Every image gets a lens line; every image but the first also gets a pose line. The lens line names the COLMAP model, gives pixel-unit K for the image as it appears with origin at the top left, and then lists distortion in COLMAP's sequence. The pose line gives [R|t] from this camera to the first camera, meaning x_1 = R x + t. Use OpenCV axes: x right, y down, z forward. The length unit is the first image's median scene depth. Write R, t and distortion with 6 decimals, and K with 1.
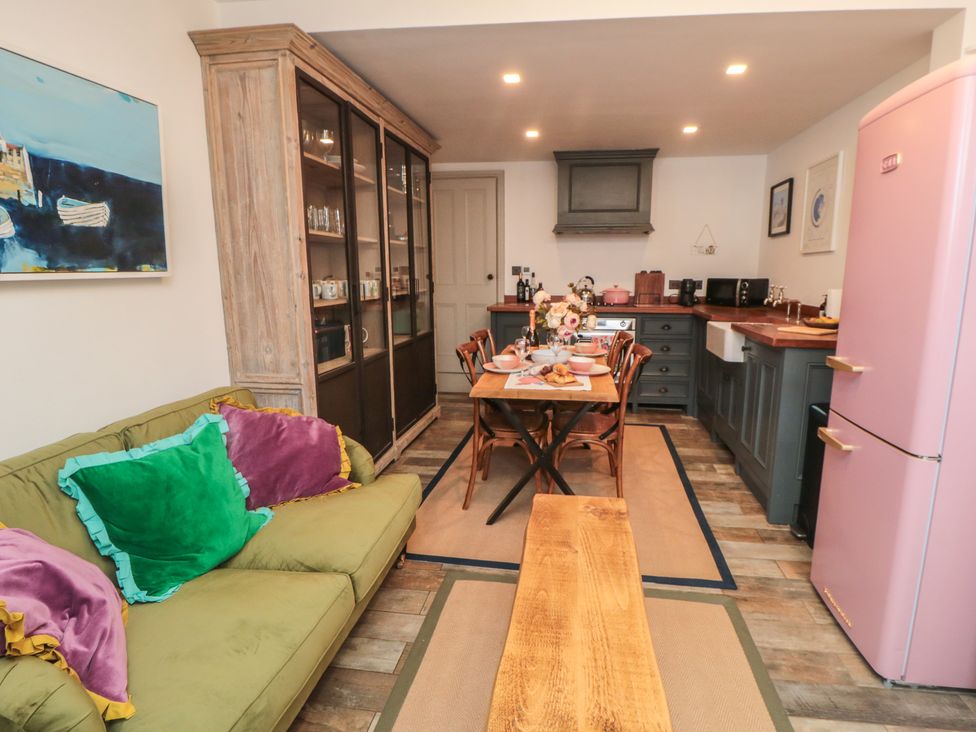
lens RADIAL K [[519.5, 0, 512.6], [0, 519.5, 368.4], [0, 0, 1]] dist [0.002547, -0.016292]
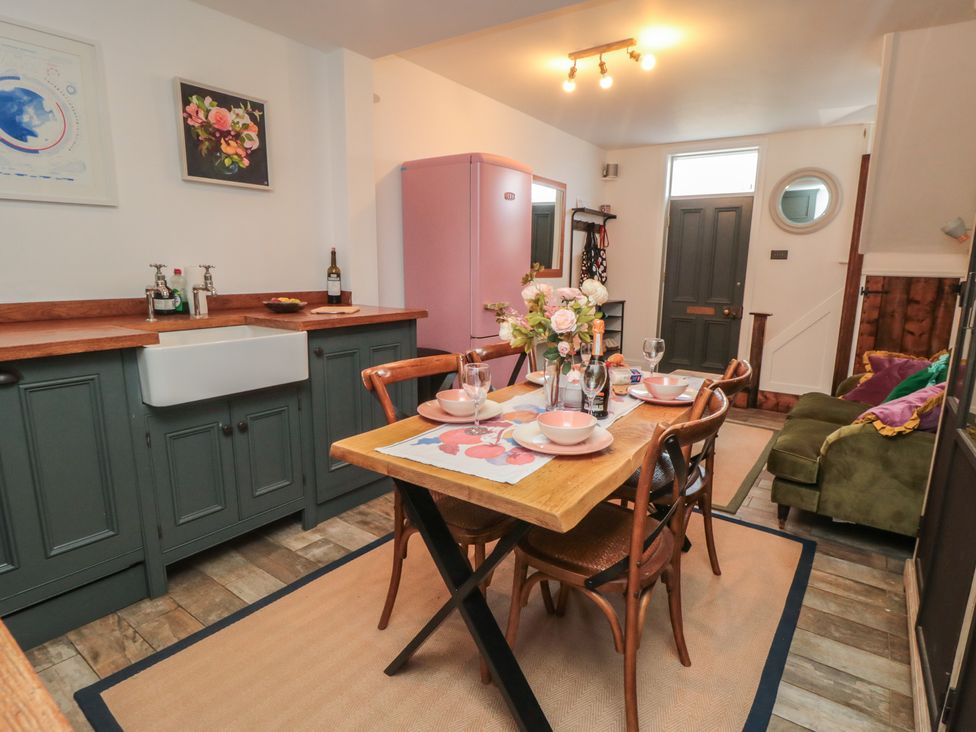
lens RADIAL K [[525.7, 0, 499.0], [0, 525.7, 359.5], [0, 0, 1]] dist [0.002008, -0.015229]
pose [[-0.882293, -0.112819, 0.456981, -0.091785], [0.059982, 0.935988, 0.346883, -0.221737], [-0.466864, 0.333463, -0.819049, 1.231939]]
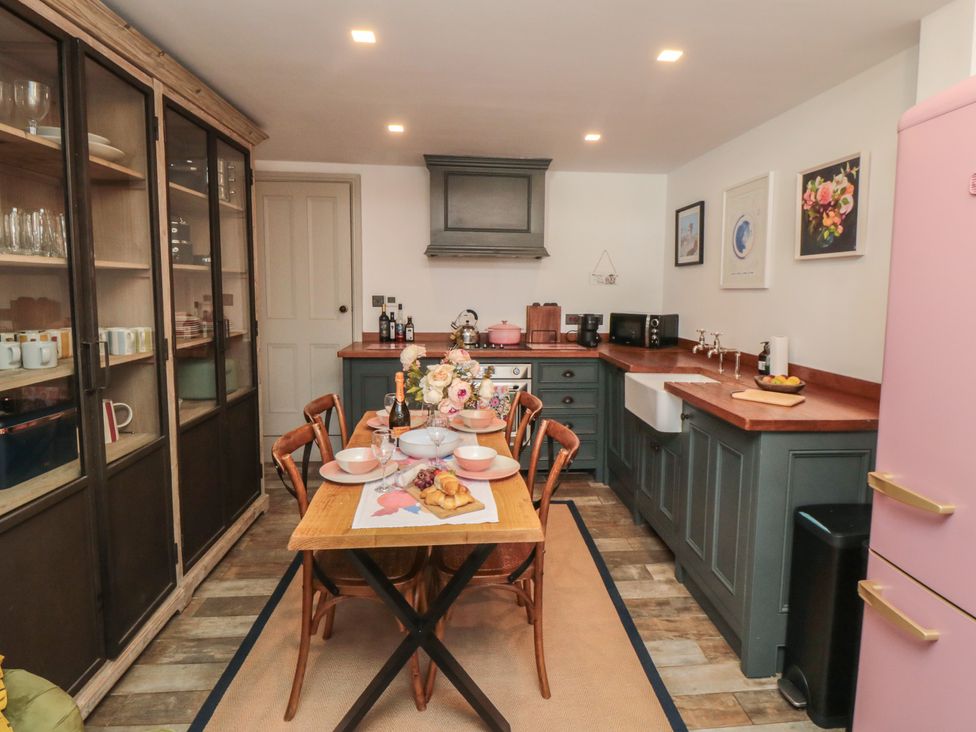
lens RADIAL K [[552.5, 0, 507.5], [0, 552.5, 344.2], [0, 0, 1]] dist [0.001365, -0.001634]
pose [[0.973627, -0.011671, 0.227847, 0.009456], [0.030544, 0.996368, -0.079484, -0.072439], [-0.226092, 0.084348, 0.970447, 0.219731]]
